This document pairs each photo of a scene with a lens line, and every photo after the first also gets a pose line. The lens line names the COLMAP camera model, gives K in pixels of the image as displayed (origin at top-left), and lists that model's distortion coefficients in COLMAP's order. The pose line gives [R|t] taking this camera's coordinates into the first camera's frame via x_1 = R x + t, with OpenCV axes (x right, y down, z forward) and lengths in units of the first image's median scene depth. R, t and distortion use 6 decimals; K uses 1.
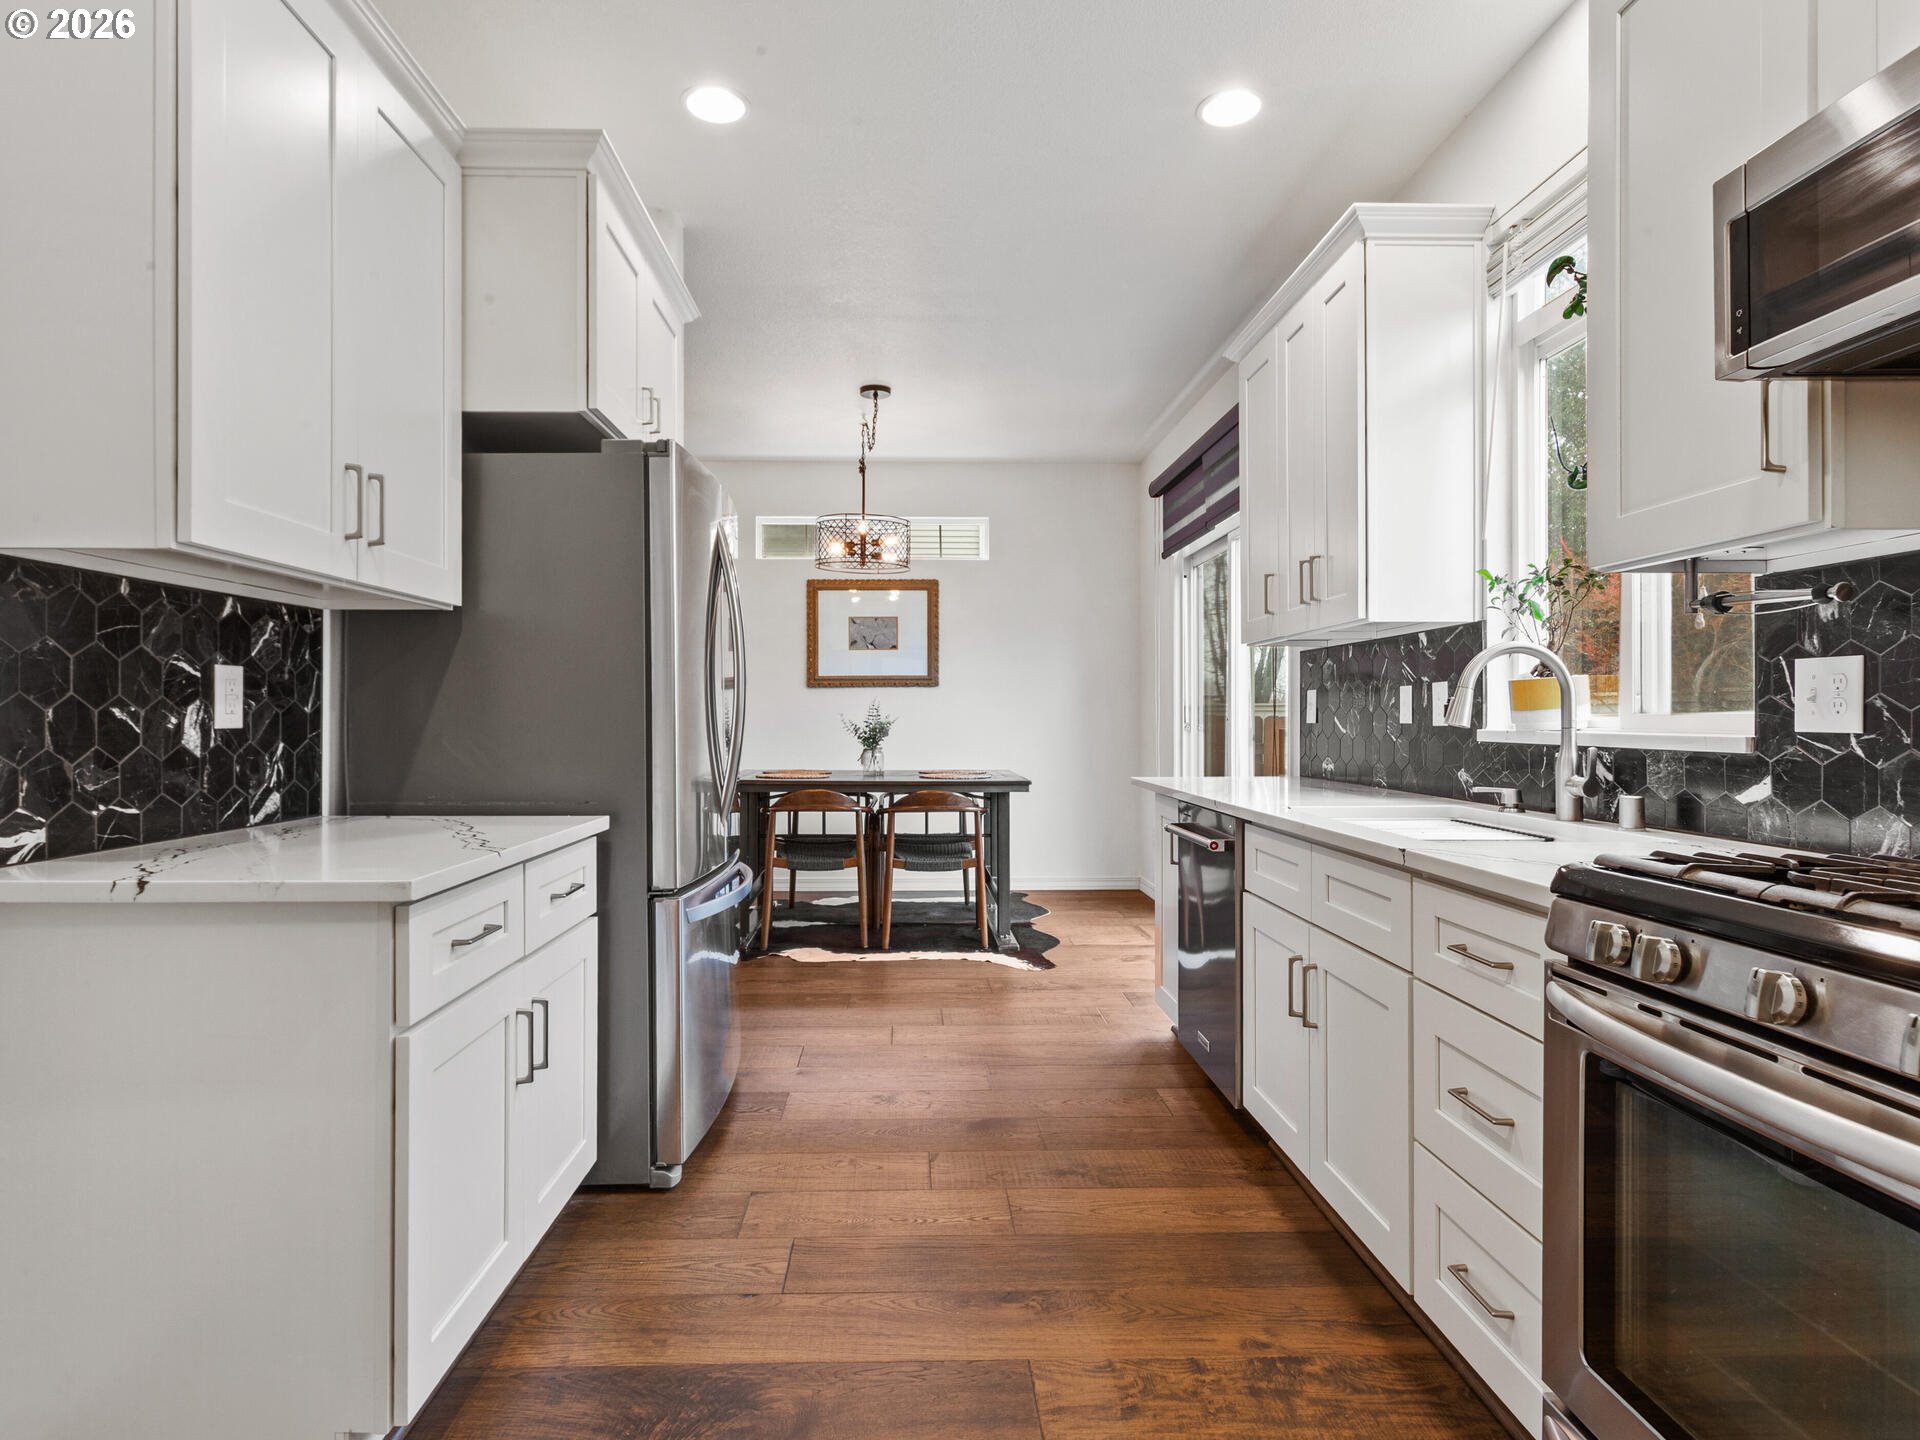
lens RADIAL K [[1049.3, 0, 932.7], [0, 1049.3, 722.5], [0, 0, 1]] dist [-0.003275, 0.008262]
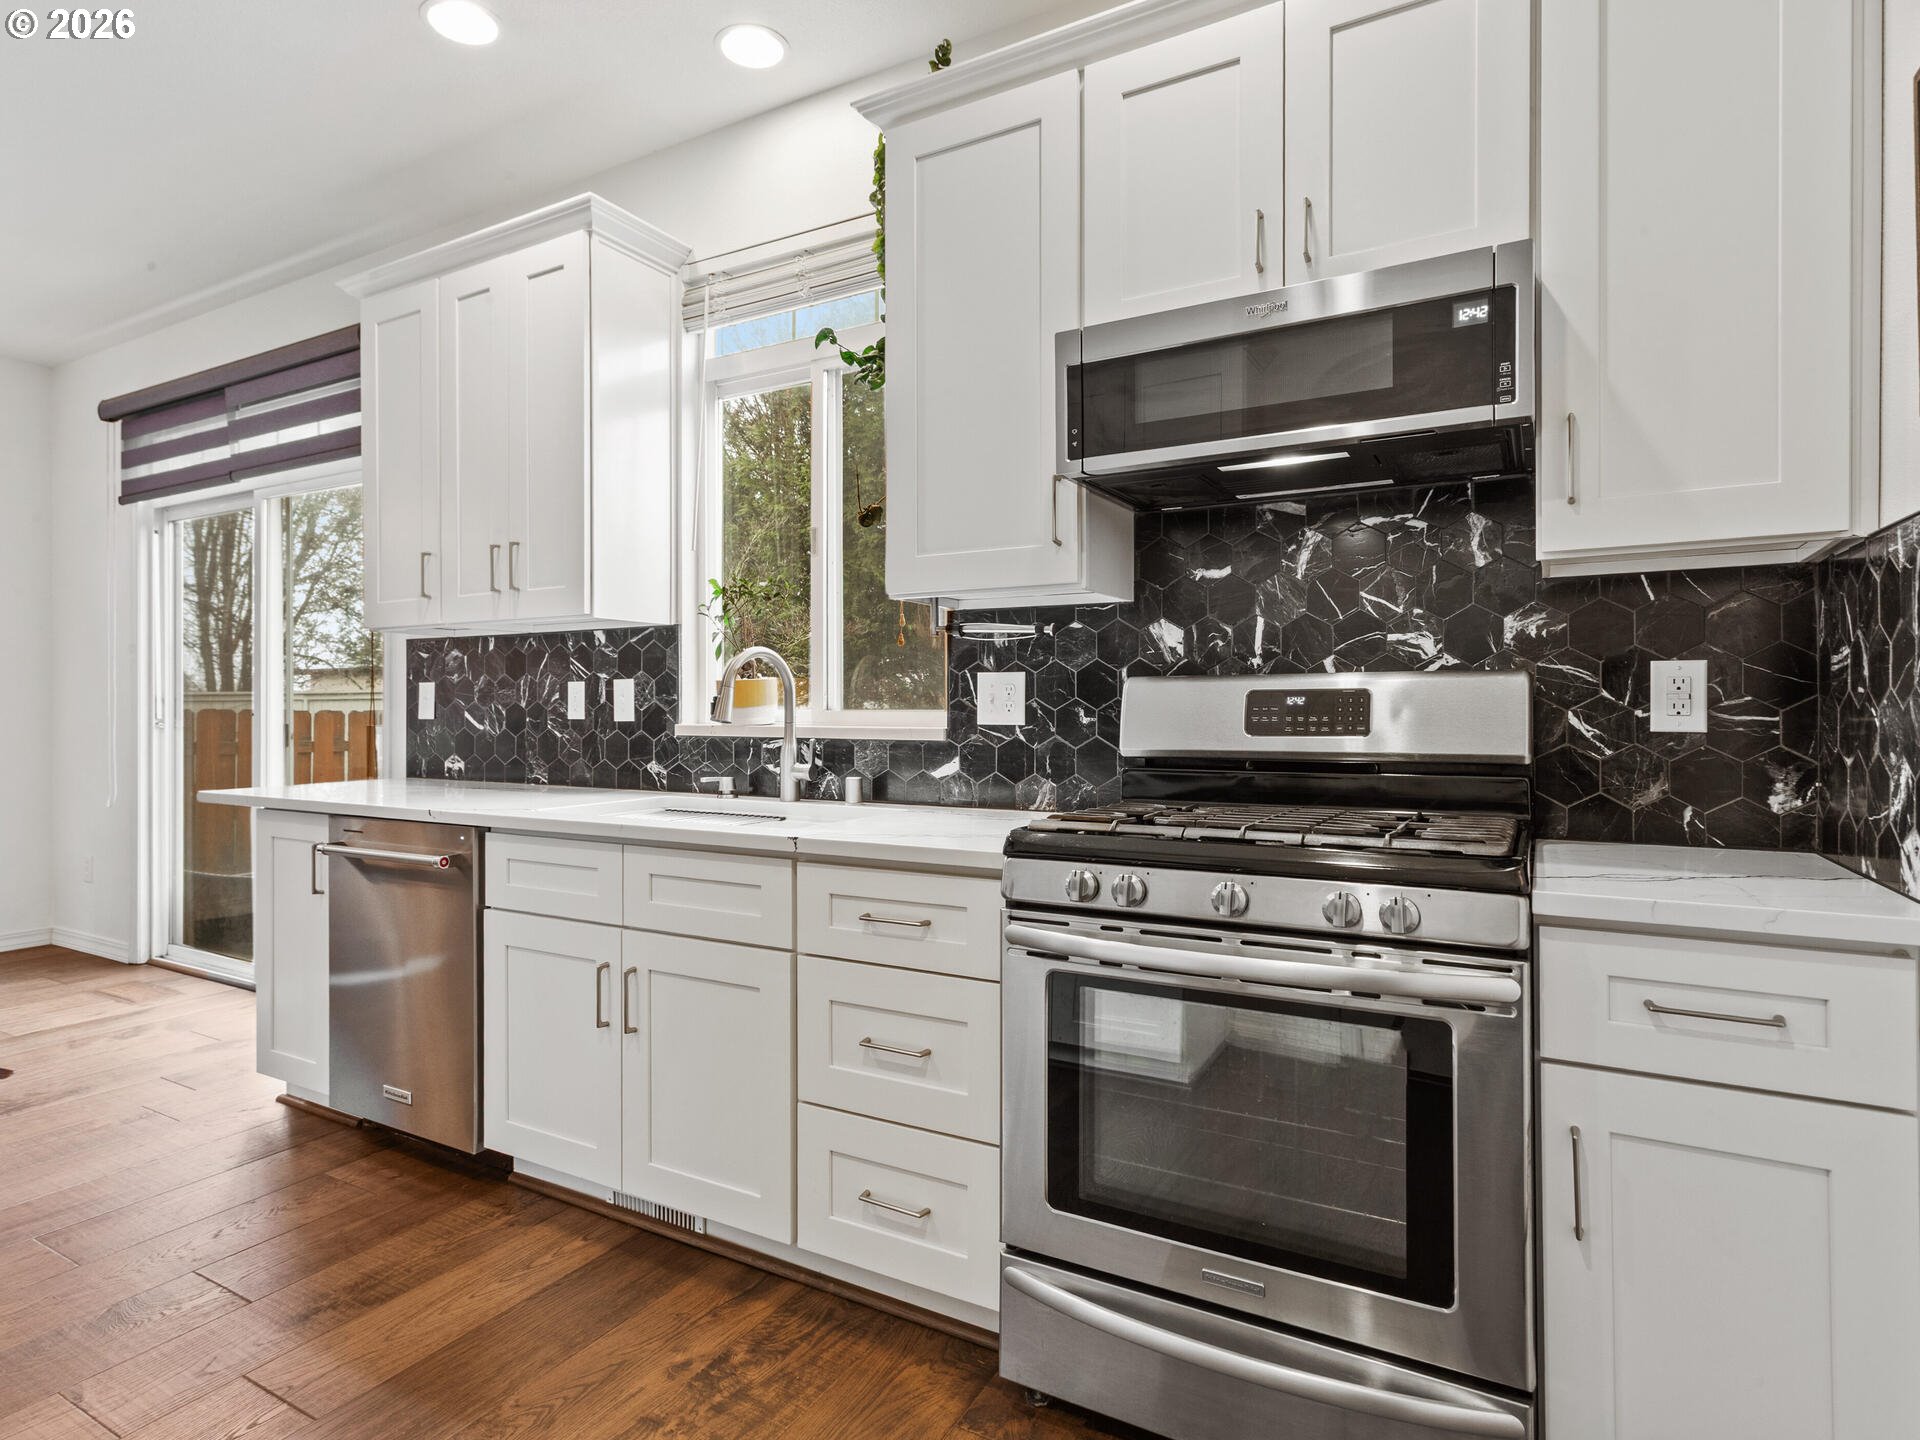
lens RADIAL K [[1044.7, 0, 941.0], [0, 1044.7, 716.7], [0, 0, 1]] dist [-0.000782, 0.000137]
pose [[0.521374, -0.005134, 0.853313, -0.310373], [0.003369, 0.999986, 0.003958, -0.005657], [-0.853321, 0.000811, 0.521385, 0.241874]]
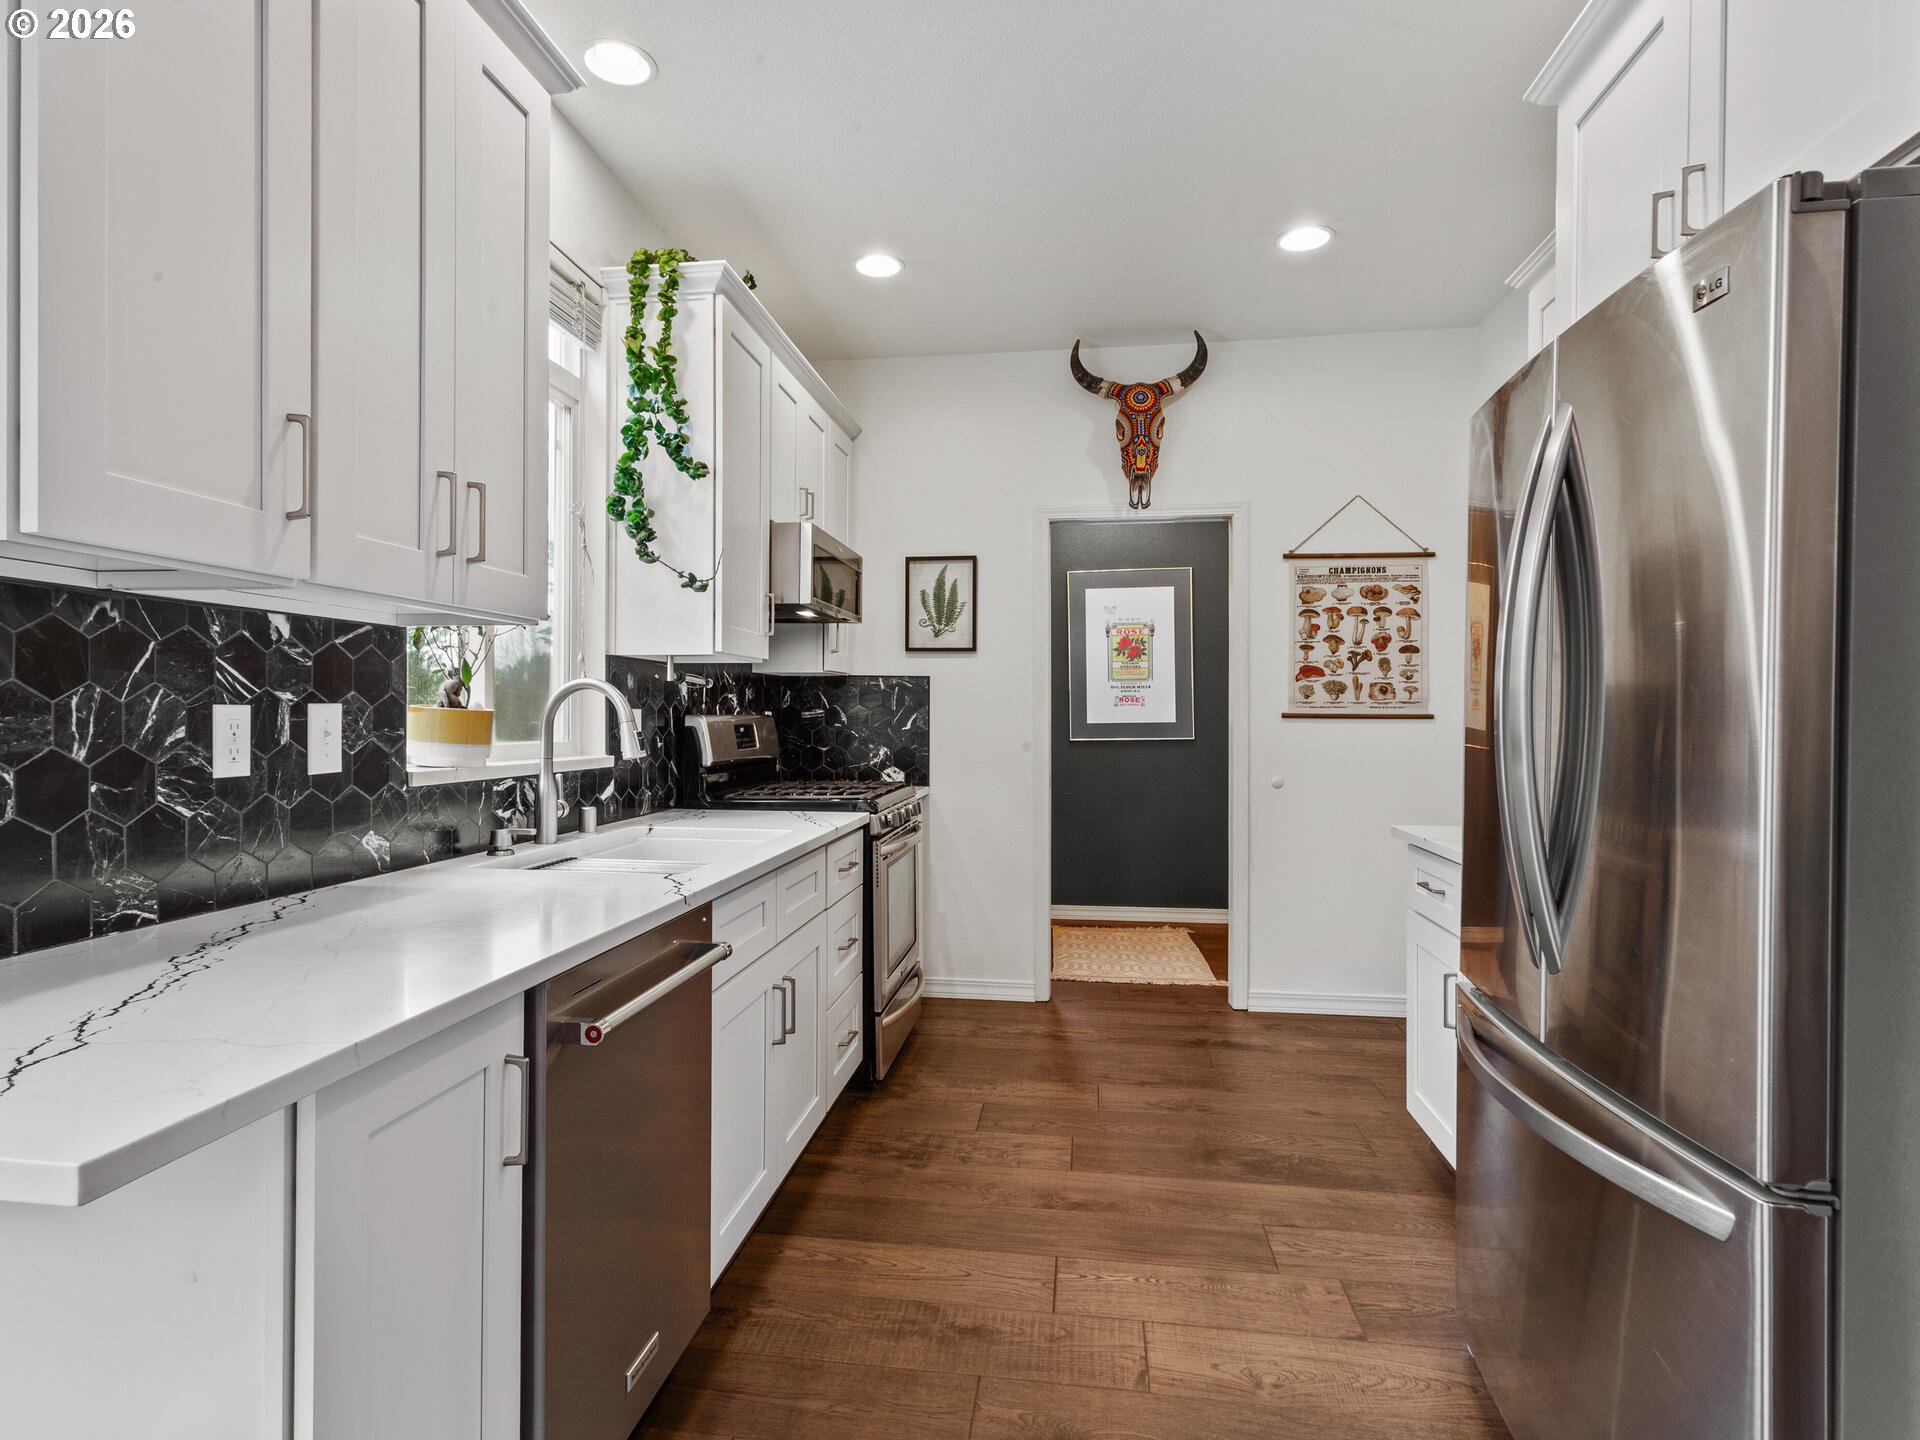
lens RADIAL K [[1044.7, 0, 941.0], [0, 1044.7, 716.7], [0, 0, 1]] dist [-0.000782, 0.000137]
pose [[-0.985852, -0.003503, 0.167583, 0.020736], [-0.002574, 0.999980, 0.005761, -0.045581], [-0.167600, 0.005248, -0.985841, 2.006703]]
